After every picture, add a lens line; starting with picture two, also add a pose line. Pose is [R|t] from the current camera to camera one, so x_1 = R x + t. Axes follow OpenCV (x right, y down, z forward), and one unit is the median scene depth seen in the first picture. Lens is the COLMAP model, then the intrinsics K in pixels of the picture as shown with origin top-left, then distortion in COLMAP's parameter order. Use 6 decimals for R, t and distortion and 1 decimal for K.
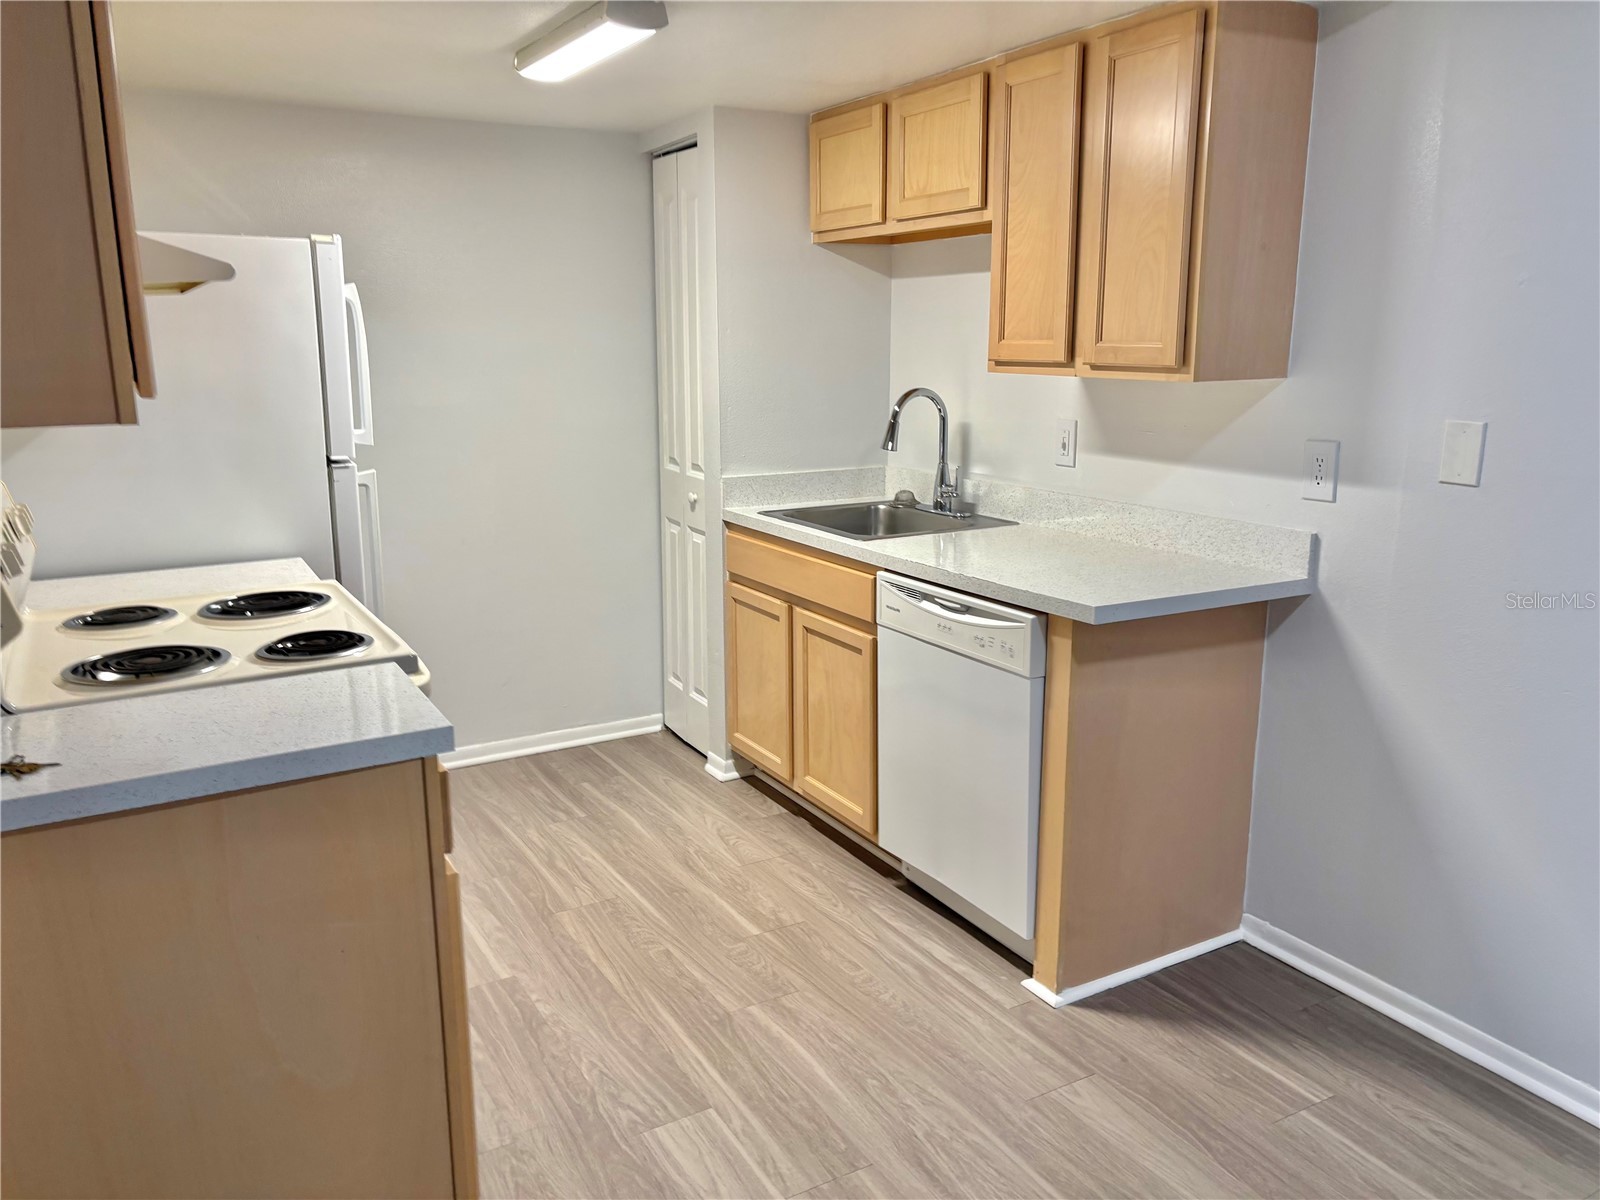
lens RADIAL K [[1191.4, 0, 800.0], [0, 1191.4, 600.0], [0, 0, 1]] dist [0.078158, -0.292359]
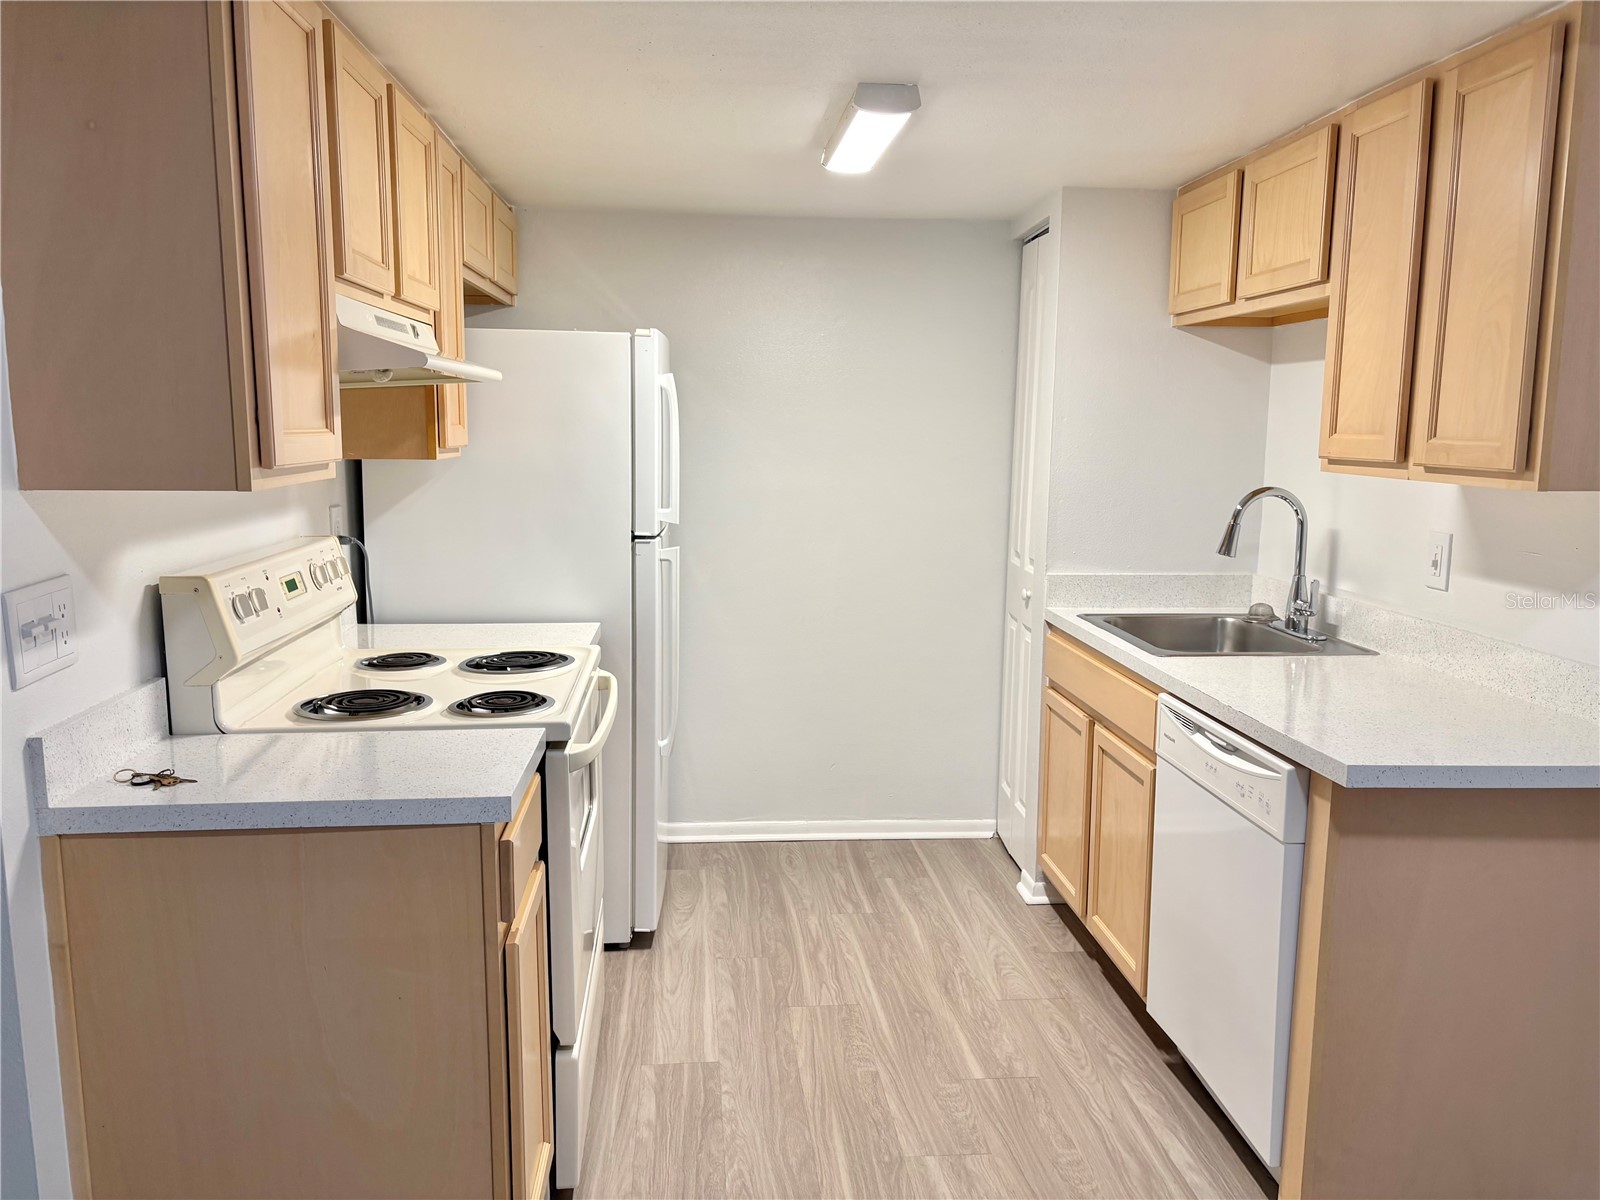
lens RADIAL K [[1199.5, 0, 785.7], [0, 1199.5, 603.6], [0, 0, 1]] dist [0.033508, -0.095512]
pose [[0.901008, 0.074908, -0.427287, 0.186452], [-0.104519, 0.993448, -0.046234, -0.019322], [0.421024, 0.086317, 0.902933, 0.083835]]
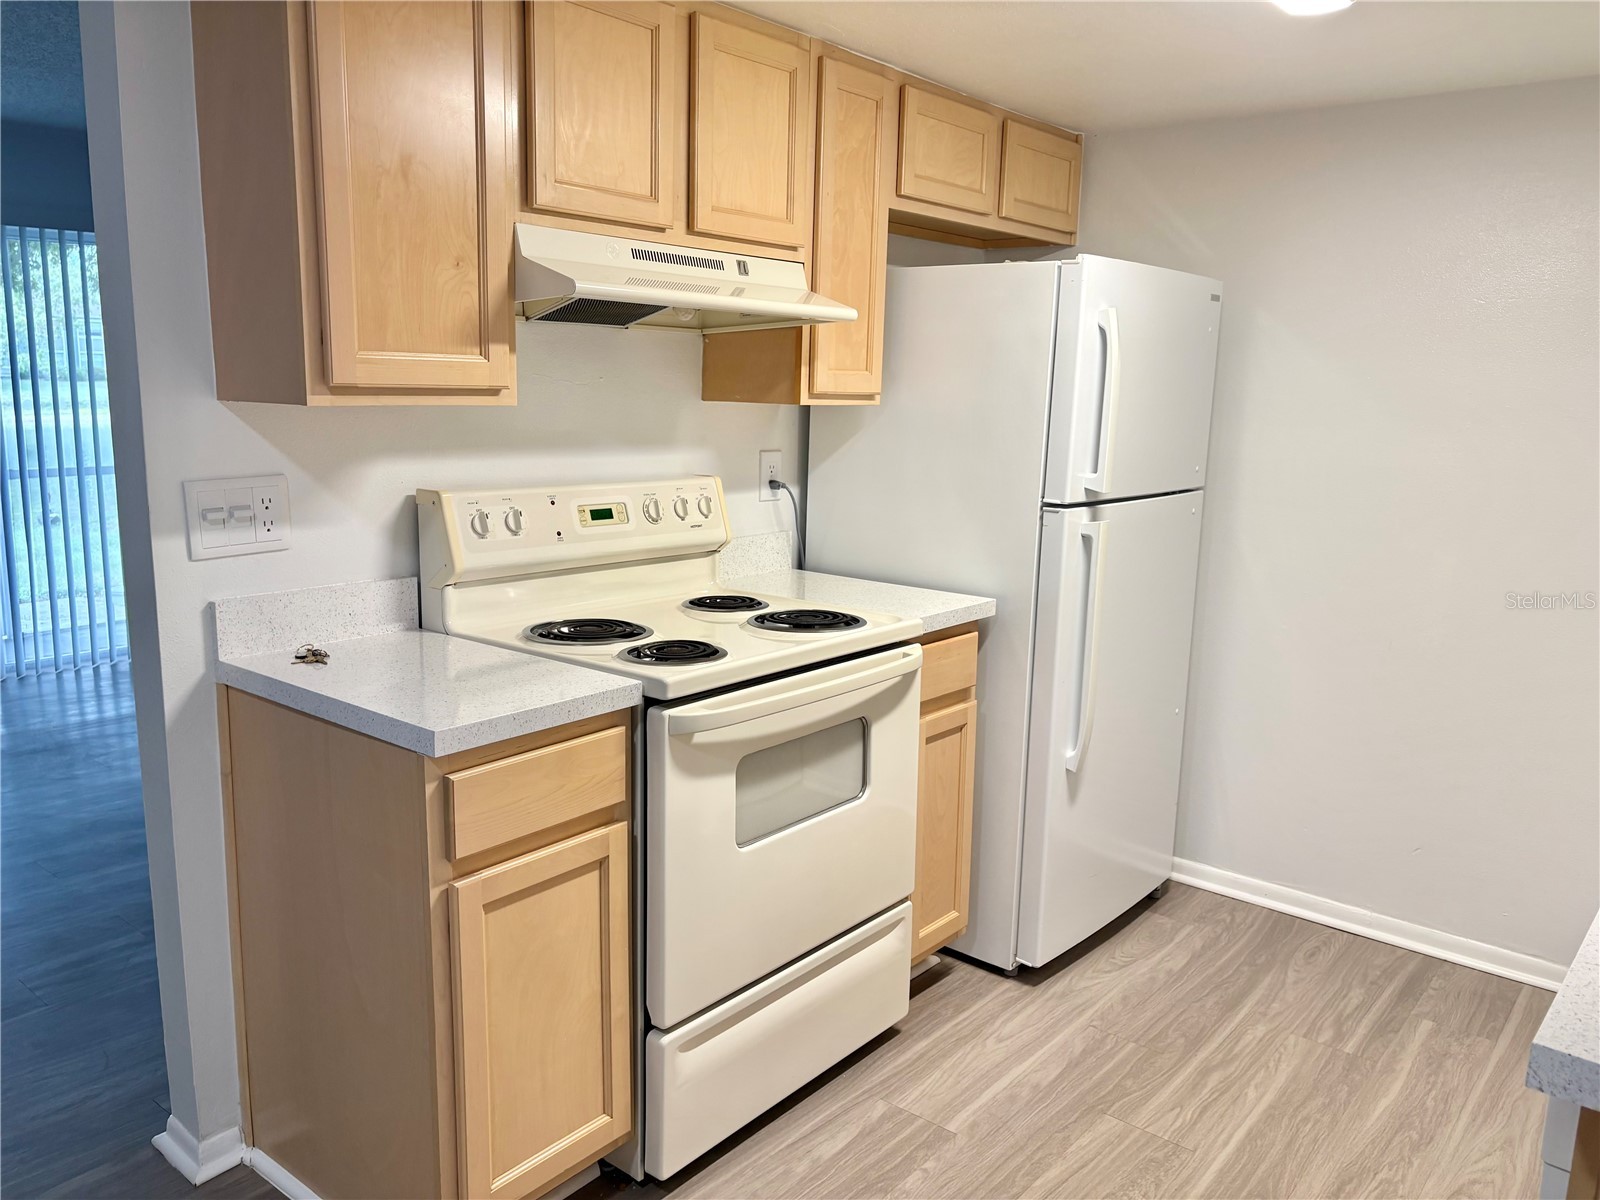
lens RADIAL K [[1198.0, 0, 800.0], [0, 1198.0, 600.0], [0, 0, 1]] dist [0.080171, -0.080782]
pose [[0.347795, 0.173099, -0.921453, 0.384134], [-0.225338, 0.969434, 0.097061, -0.087458], [0.910089, 0.173881, 0.376170, 0.472483]]
